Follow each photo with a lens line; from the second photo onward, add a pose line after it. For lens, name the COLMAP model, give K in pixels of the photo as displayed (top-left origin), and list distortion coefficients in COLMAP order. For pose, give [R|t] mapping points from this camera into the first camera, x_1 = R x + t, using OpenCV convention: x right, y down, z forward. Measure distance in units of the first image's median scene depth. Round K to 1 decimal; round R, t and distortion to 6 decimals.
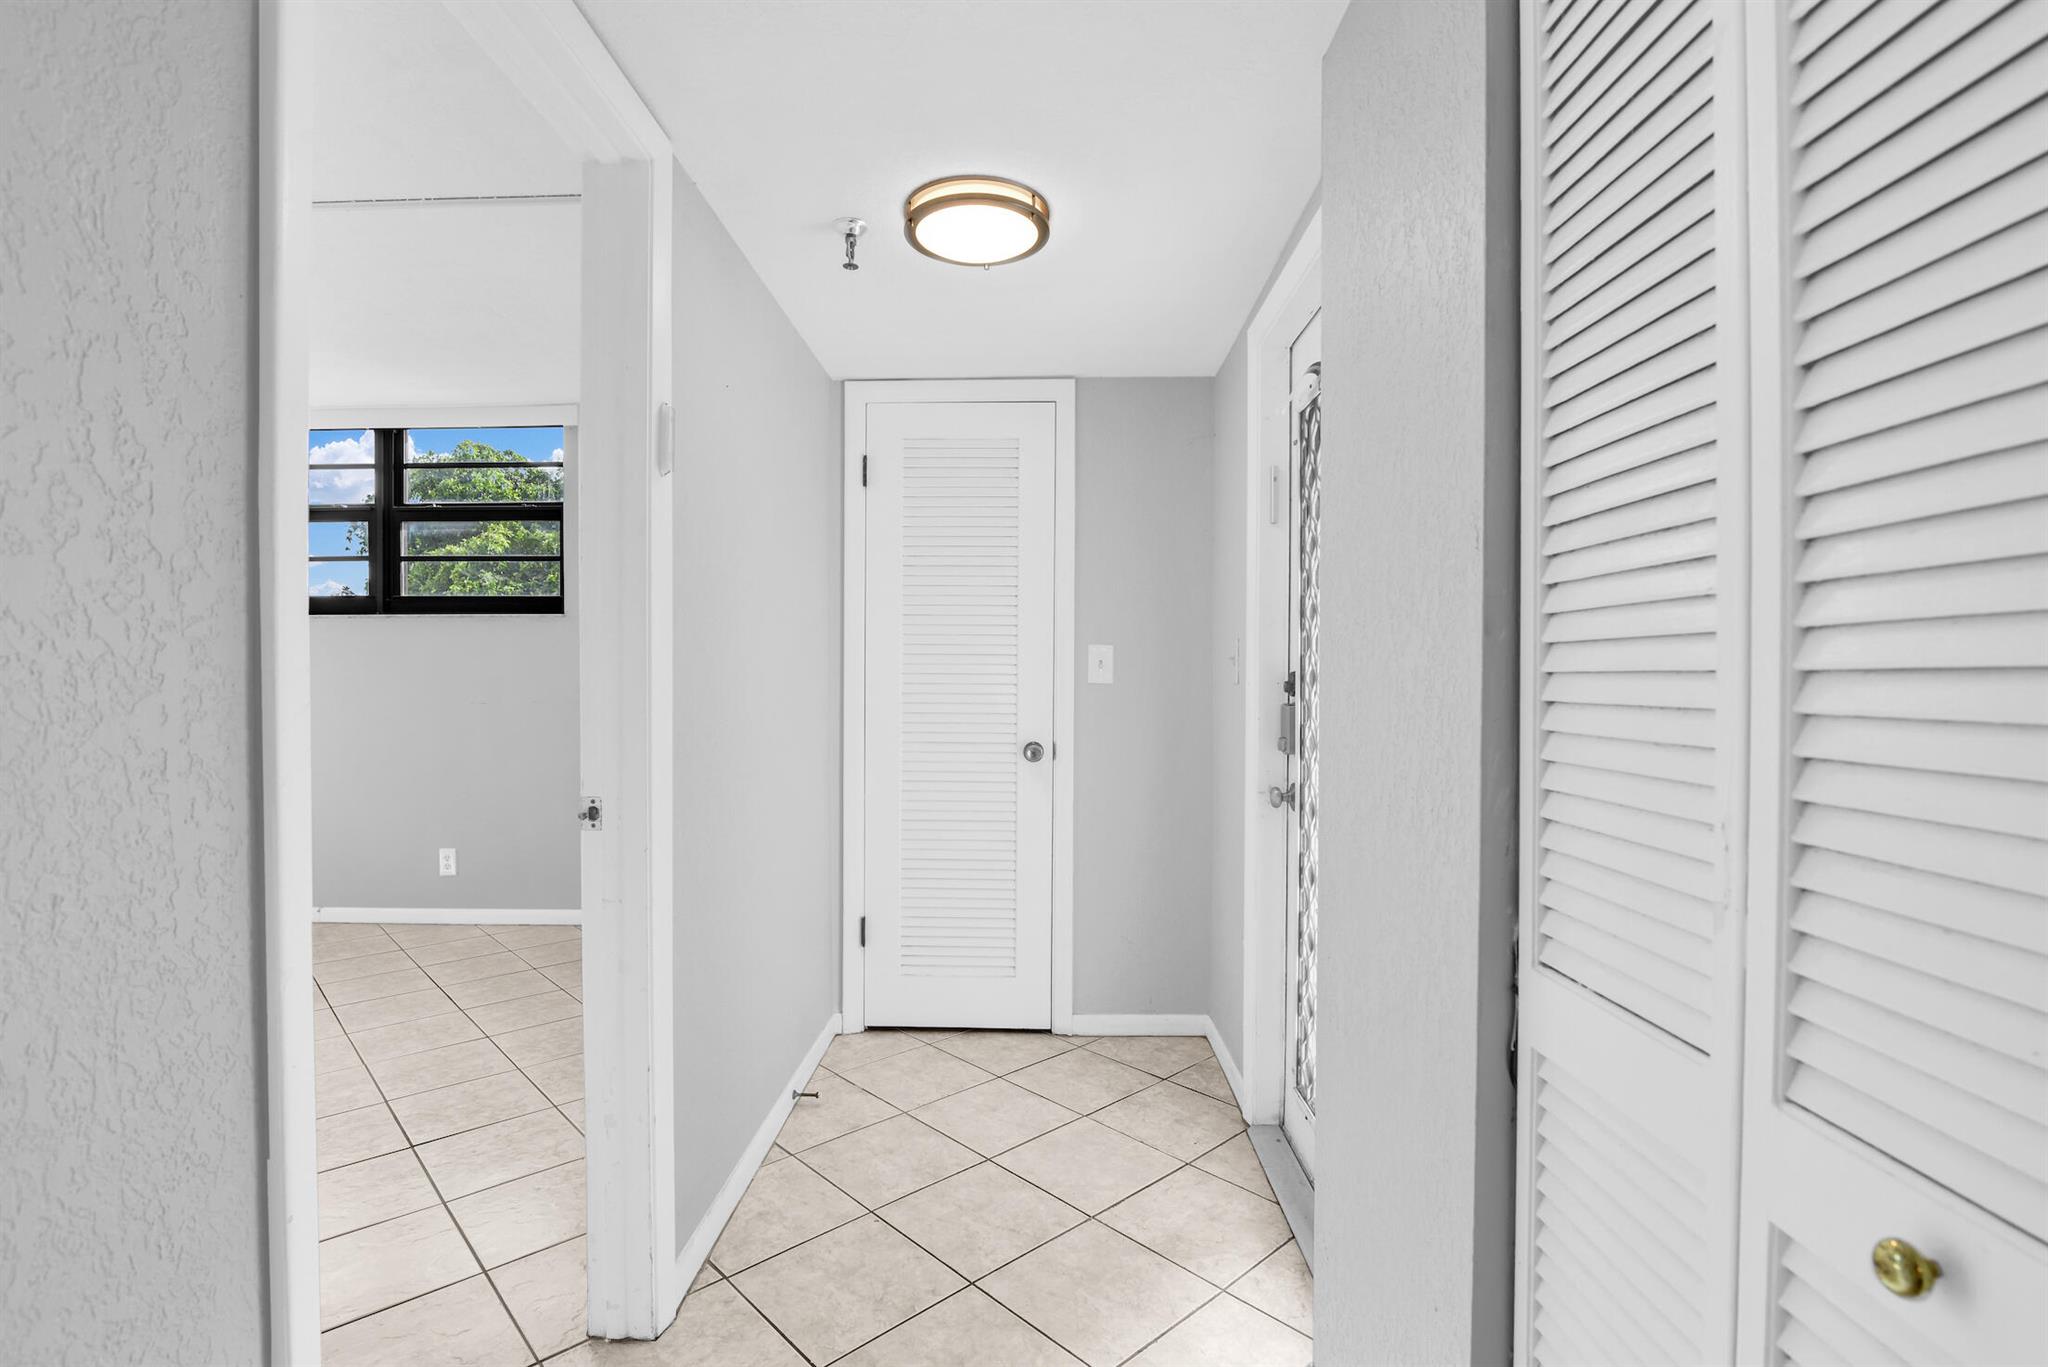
lens RADIAL K [[962.9, 0, 1000.9], [0, 962.9, 697.8], [0, 0, 1]] dist [-0.011397, 0.001147]
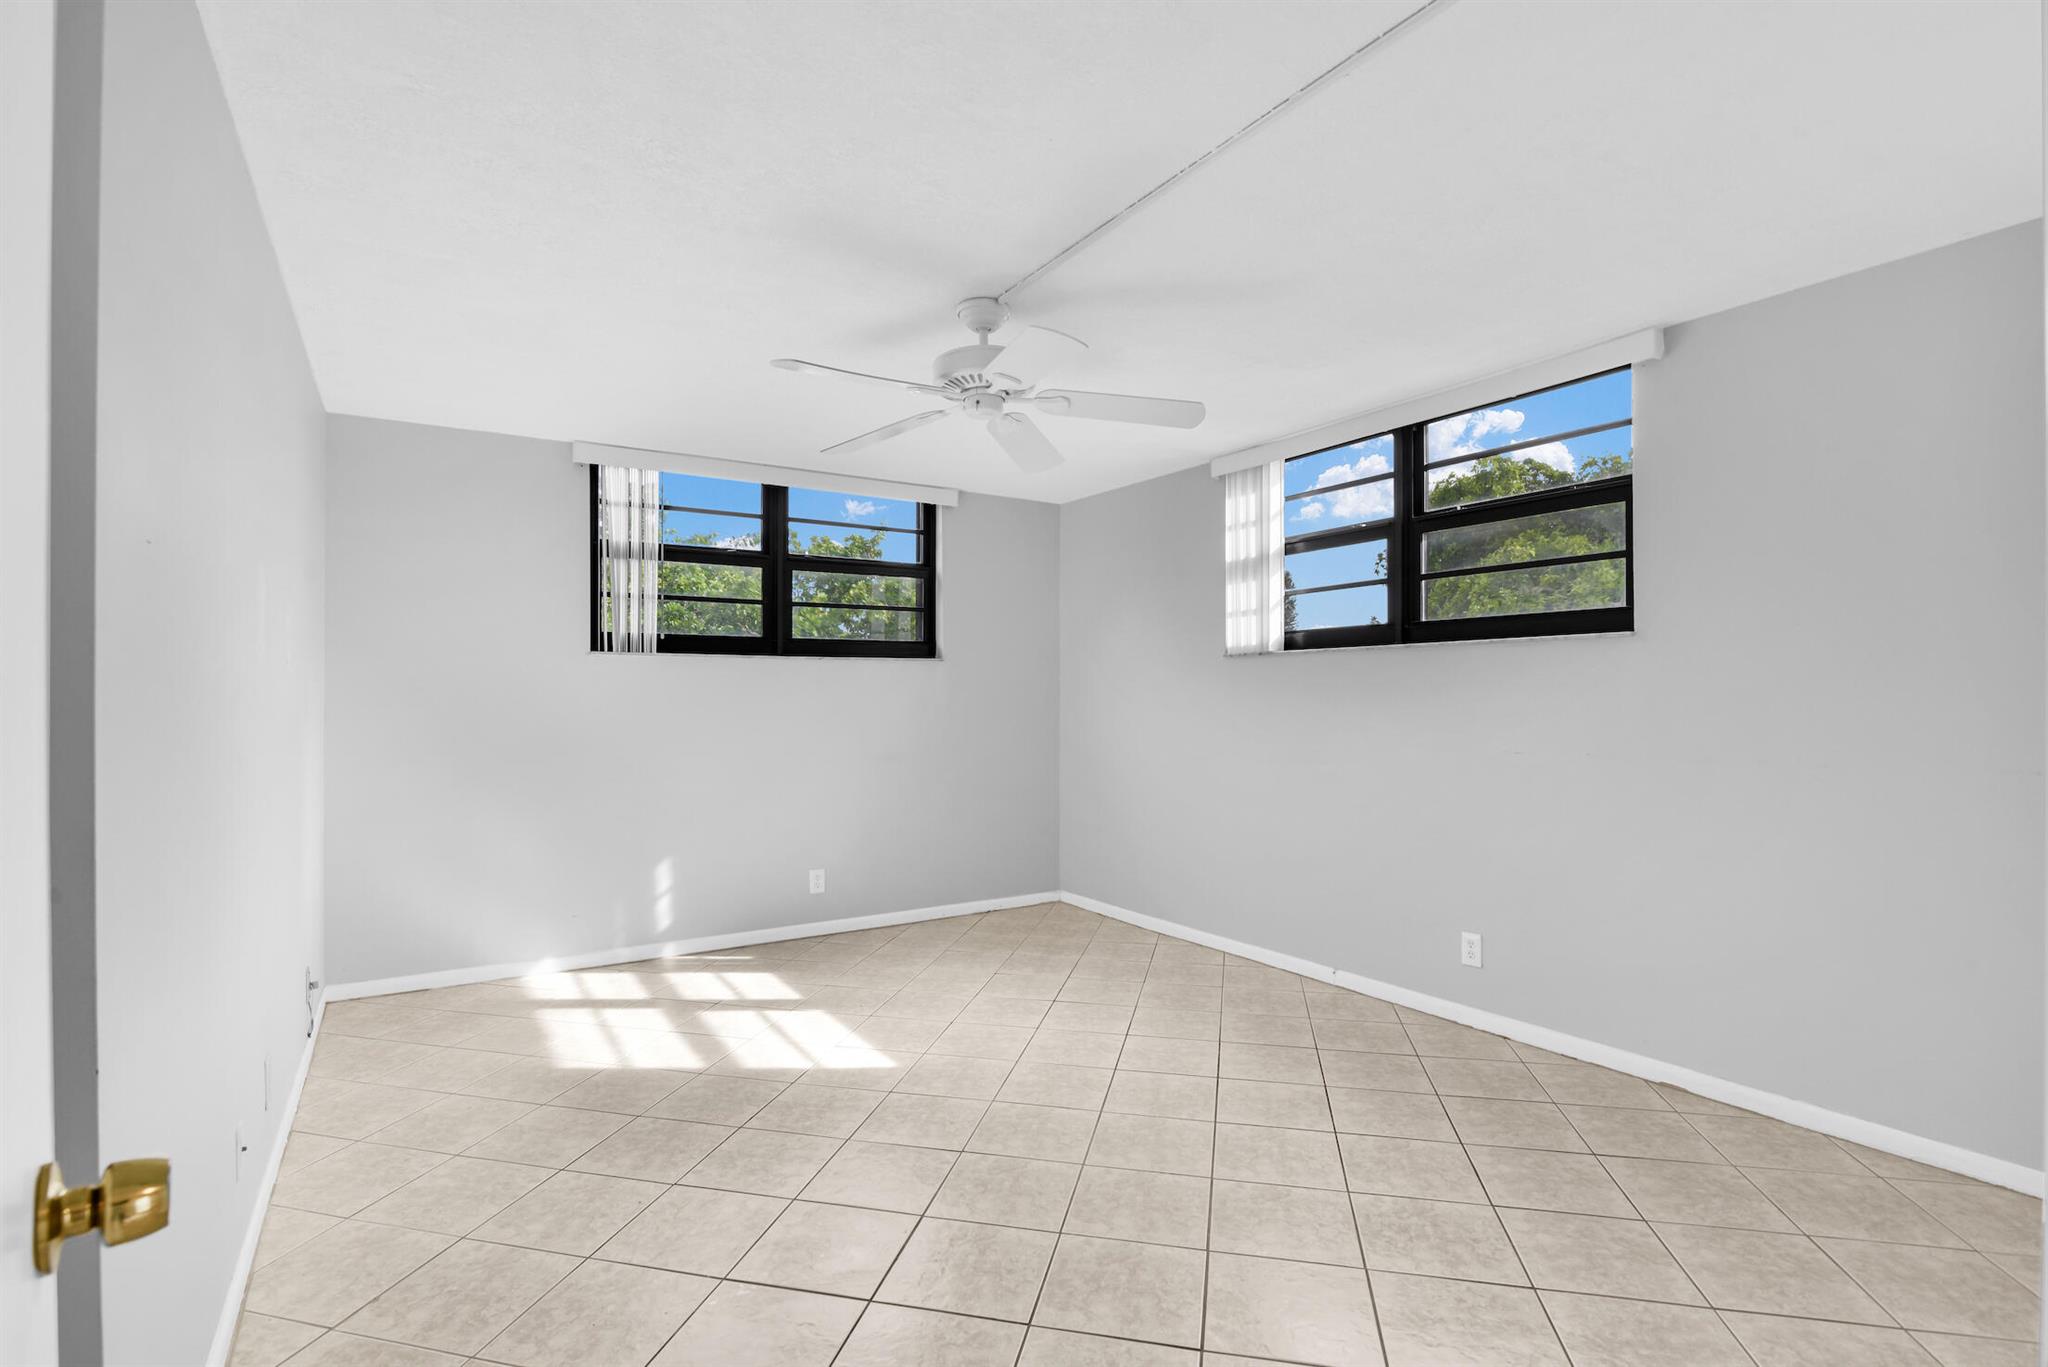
lens RADIAL K [[962.9, 0, 1024.2], [0, 962.9, 695.4], [0, 0, 1]] dist [-0.011397, 0.001147]
pose [[0.581697, -0.002034, -0.813403, -0.215642], [-0.015379, 0.999791, -0.013498, -0.036547], [0.813260, 0.020361, 0.581544, 0.344742]]
